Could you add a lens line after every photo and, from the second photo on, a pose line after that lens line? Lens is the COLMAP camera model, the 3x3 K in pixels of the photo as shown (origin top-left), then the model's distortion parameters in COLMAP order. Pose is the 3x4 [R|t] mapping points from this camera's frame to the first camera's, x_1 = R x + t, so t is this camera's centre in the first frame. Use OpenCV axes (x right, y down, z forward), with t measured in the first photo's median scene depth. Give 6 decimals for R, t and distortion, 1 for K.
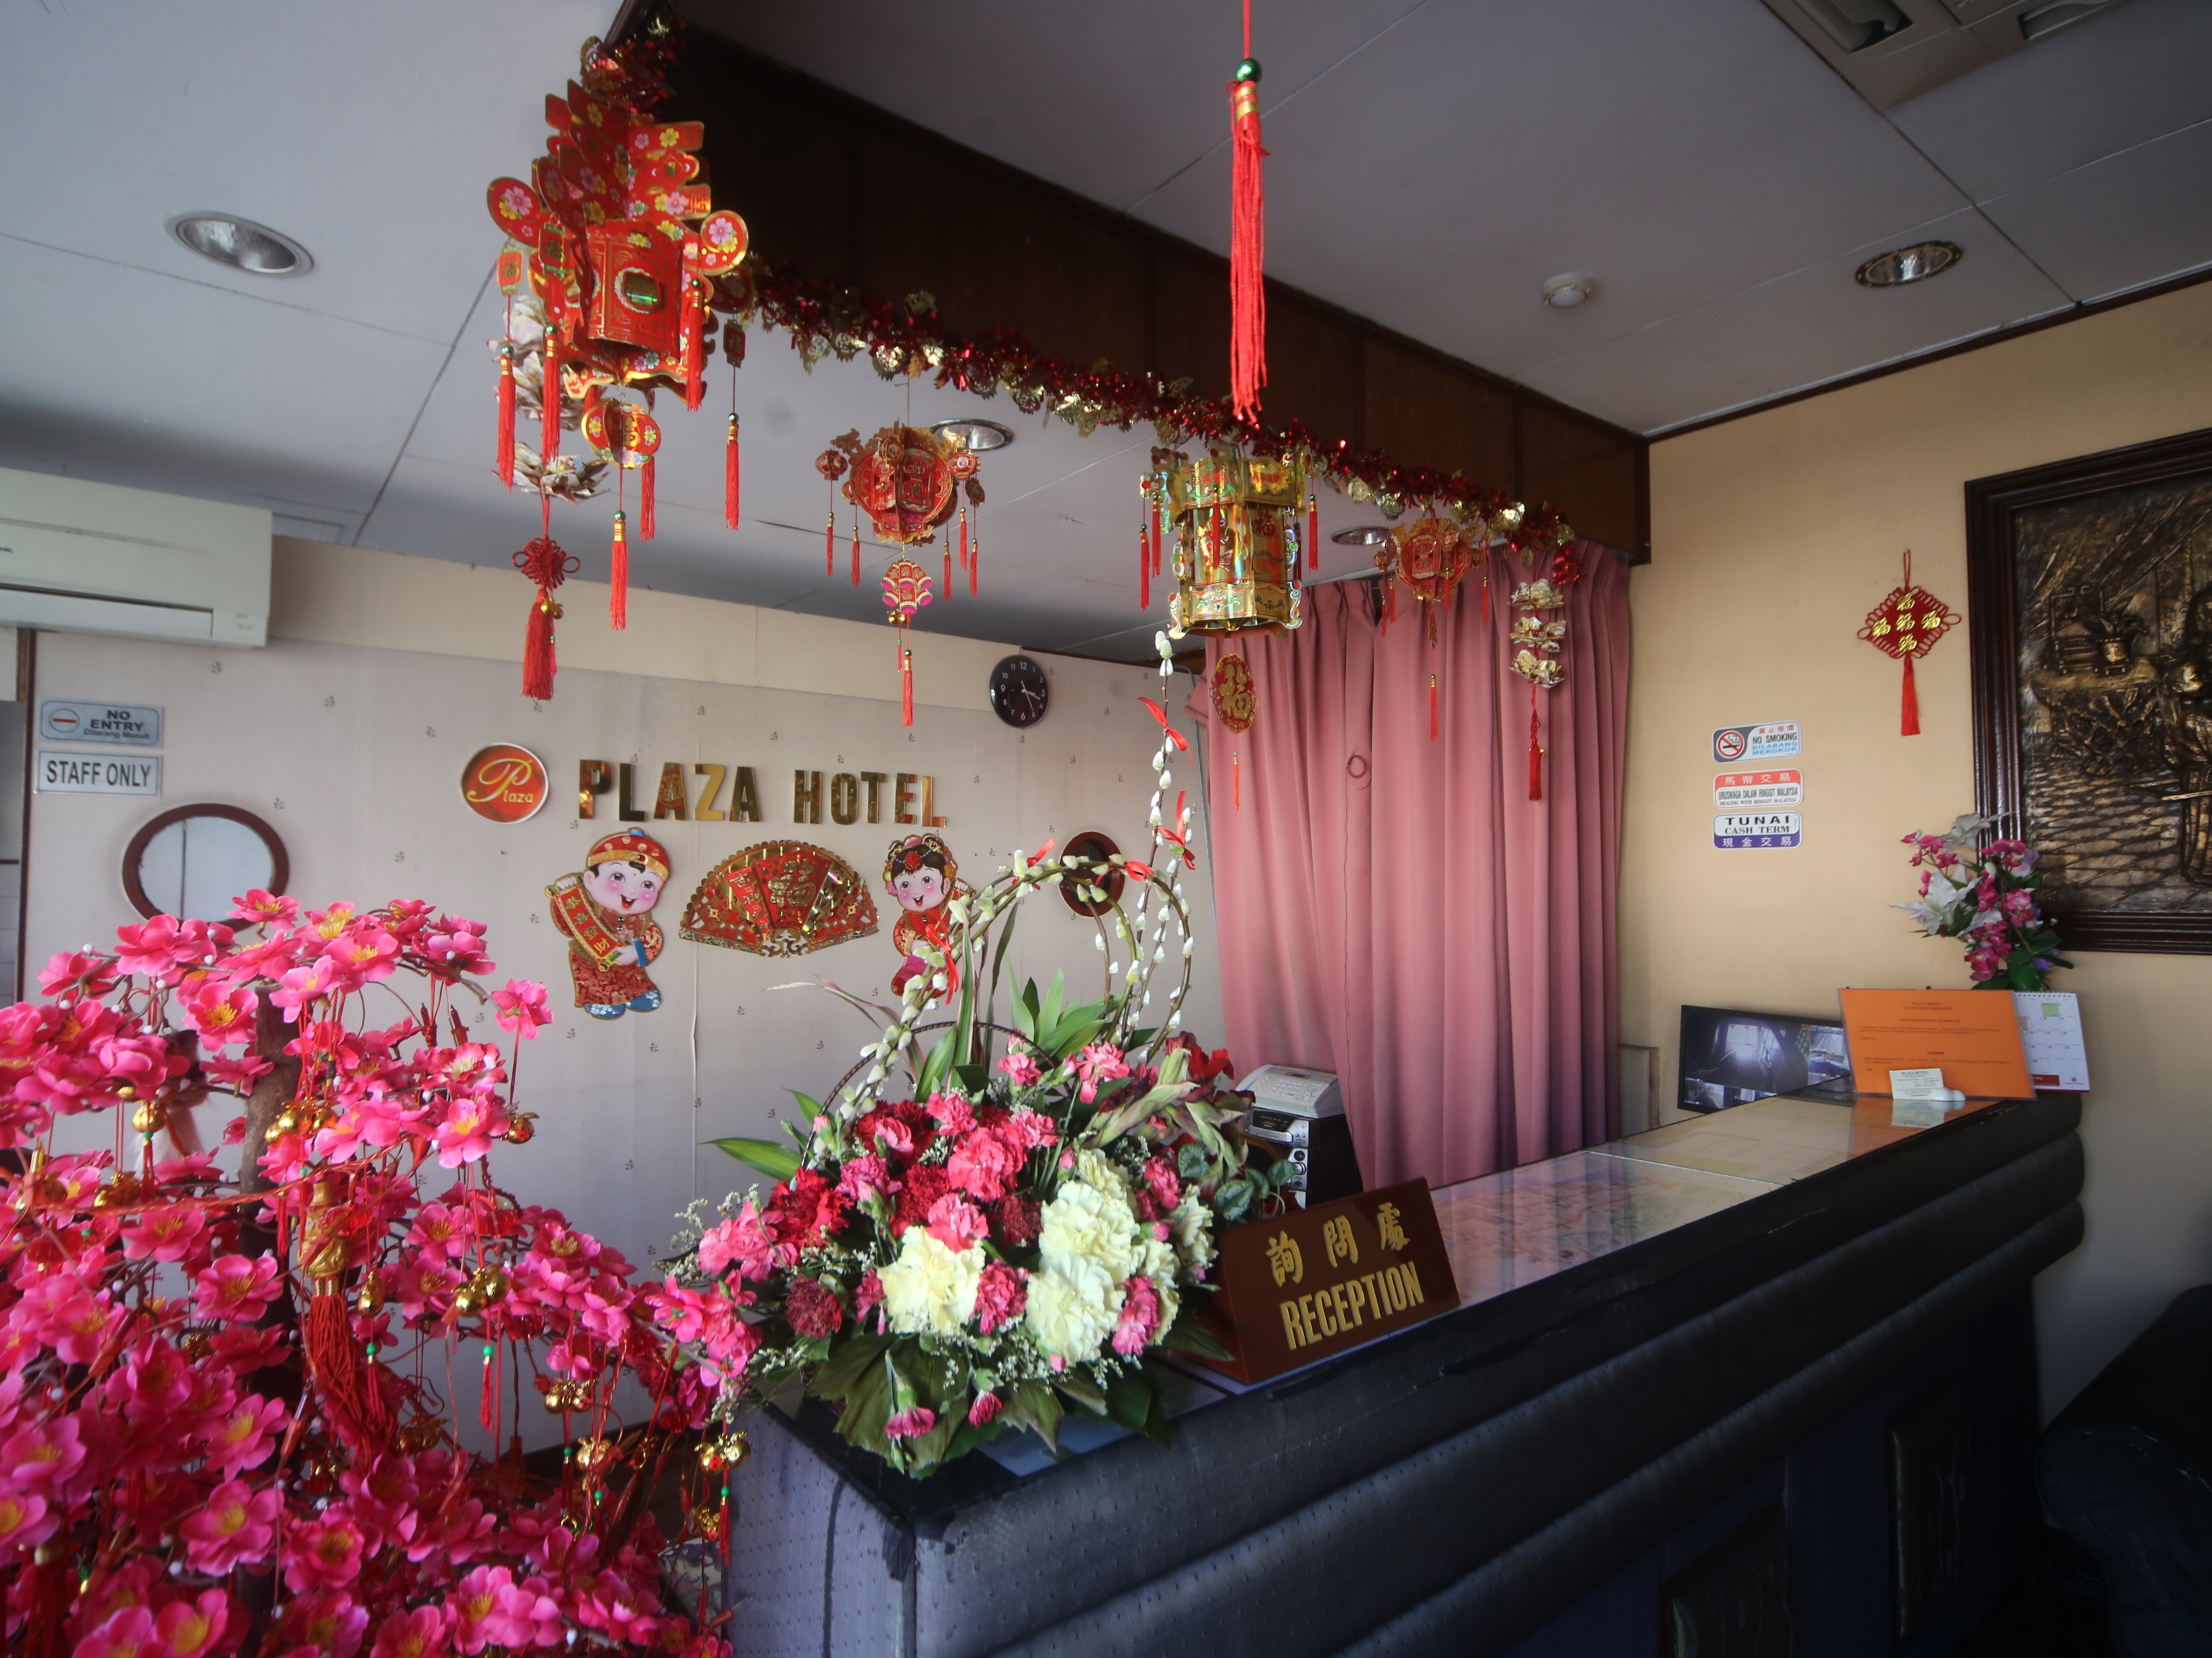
lens RADIAL K [[1186.5, 0, 1106.0], [0, 1186.5, 829.0], [0, 0, 1]] dist [-0.016403, -0.000198]
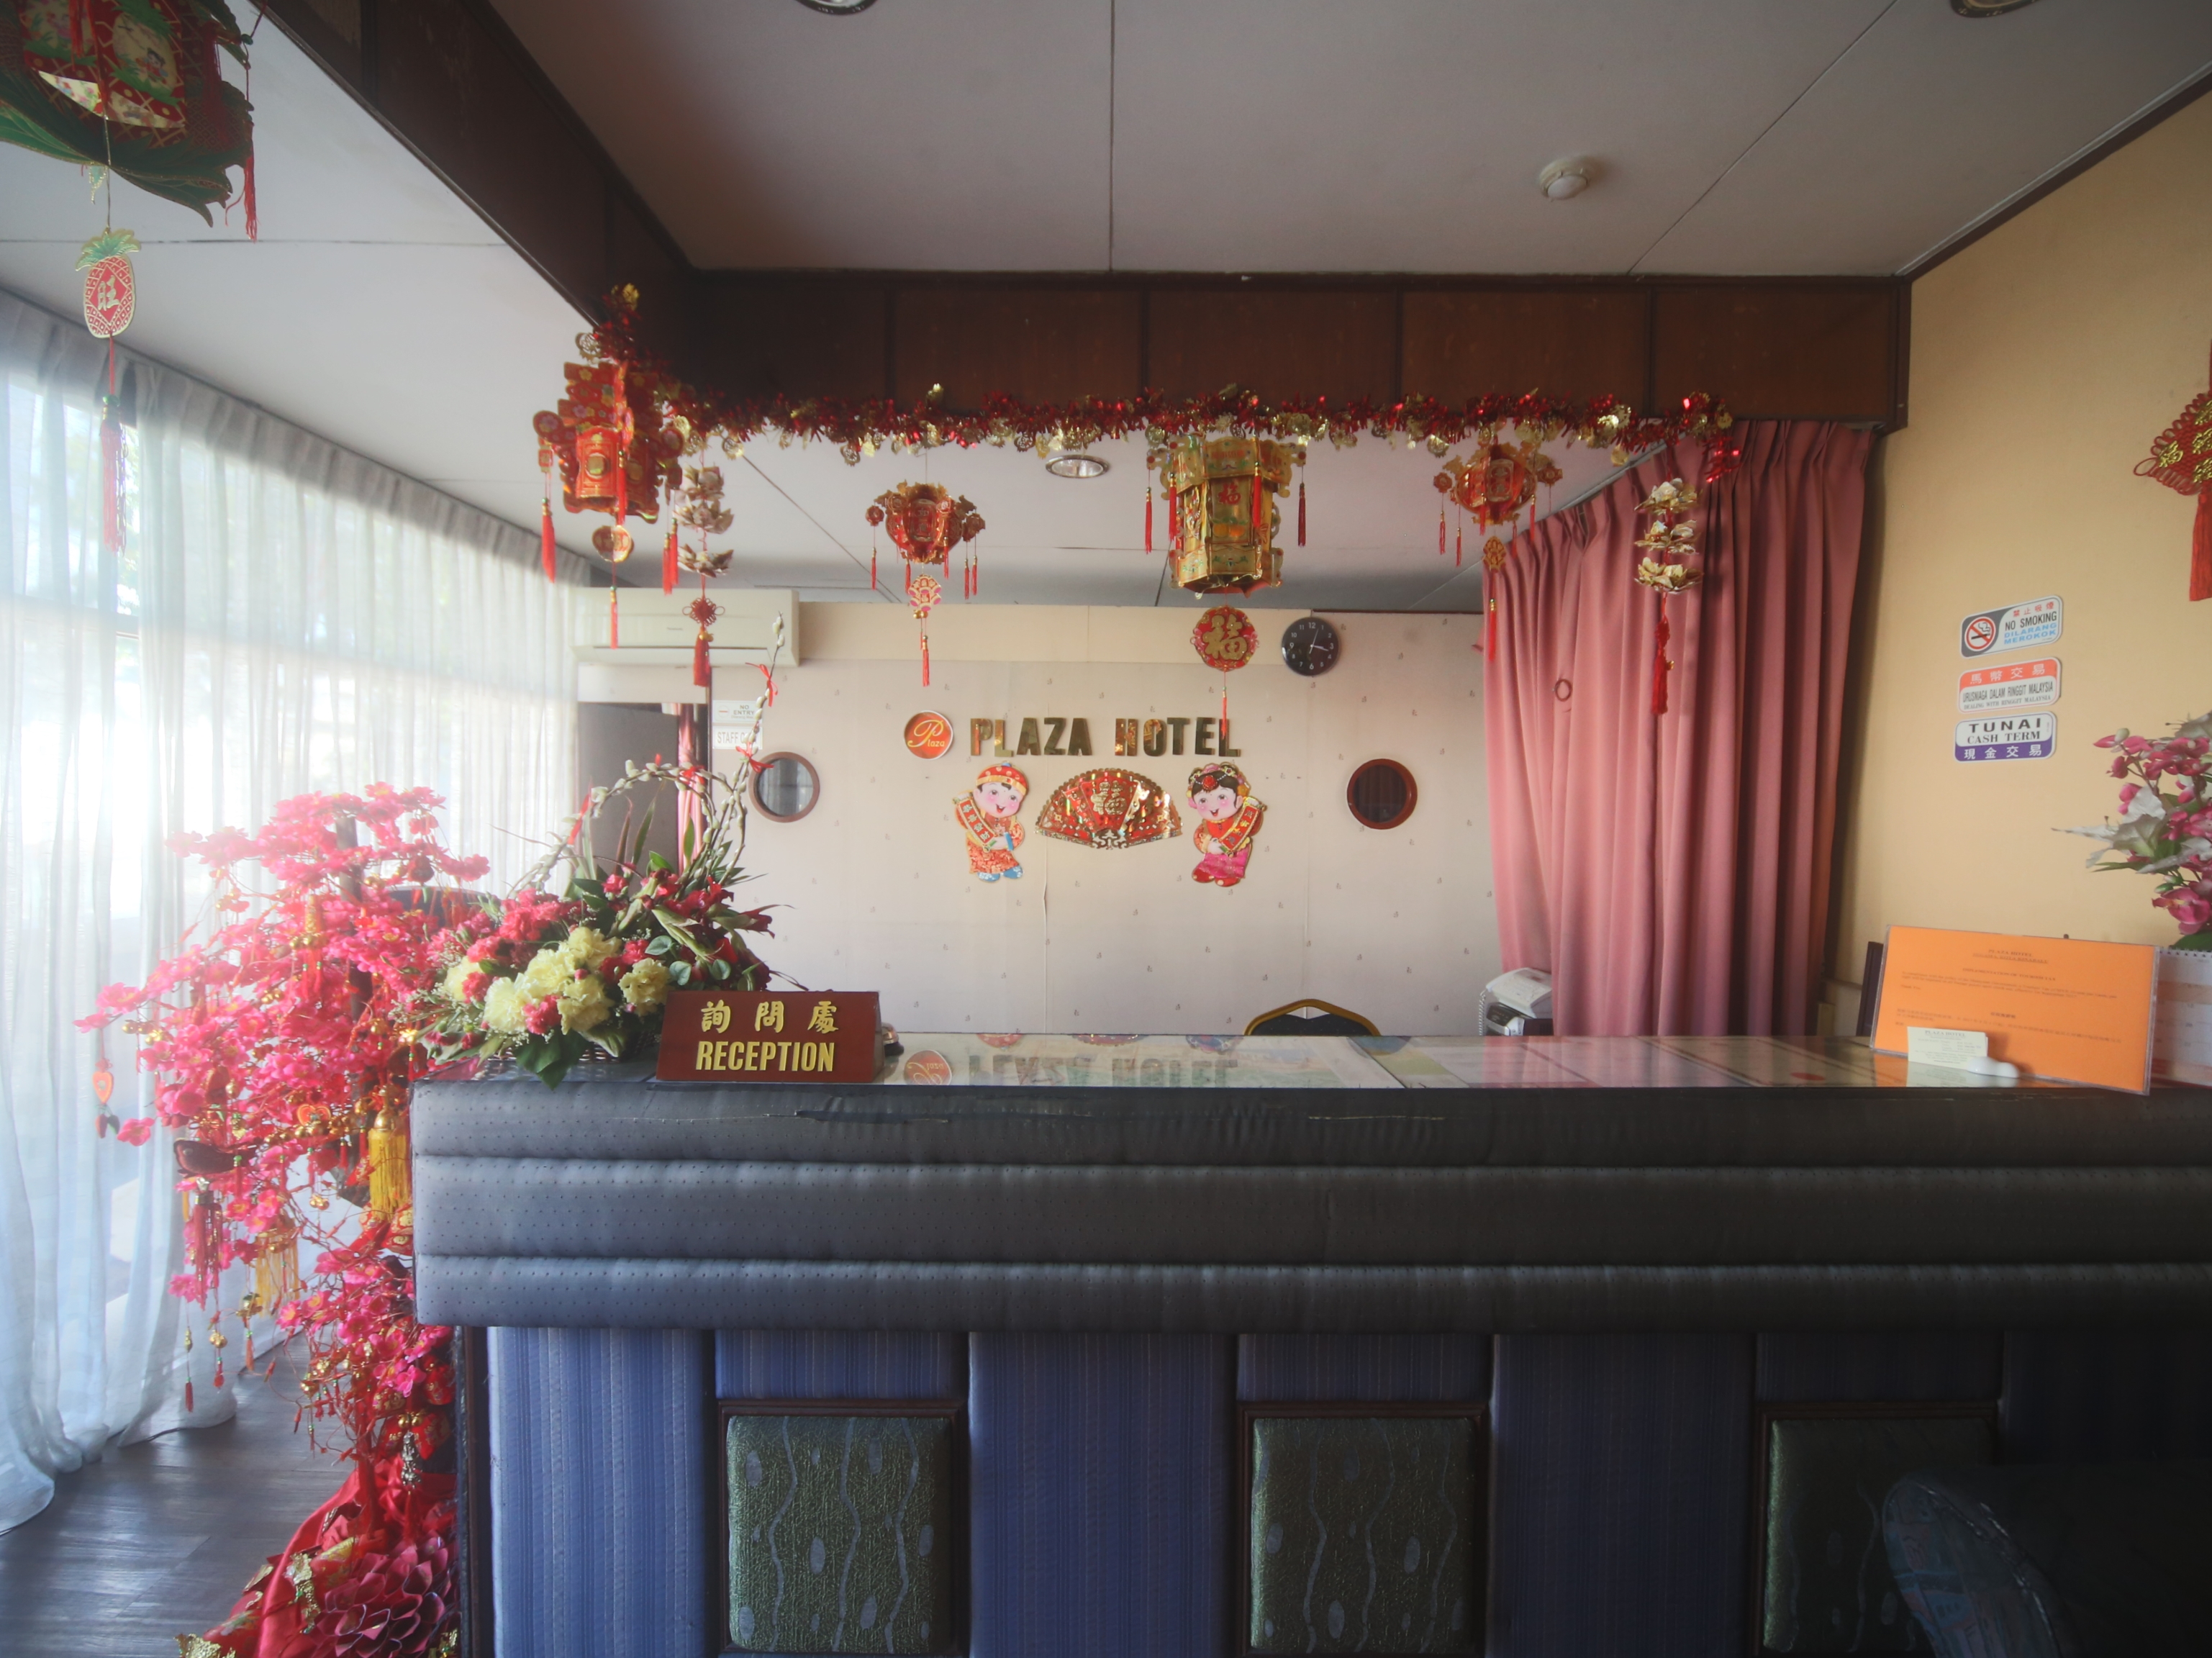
lens RADIAL K [[919.5, 0, 1106.0], [0, 919.5, 829.0], [0, 0, 1]] dist [-0.012867, -0.000019]
pose [[0.790137, 0.025543, -0.612398, 0.443909], [0.015251, 0.998003, 0.061305, 0.015763], [0.612741, -0.057779, 0.788169, 0.125262]]
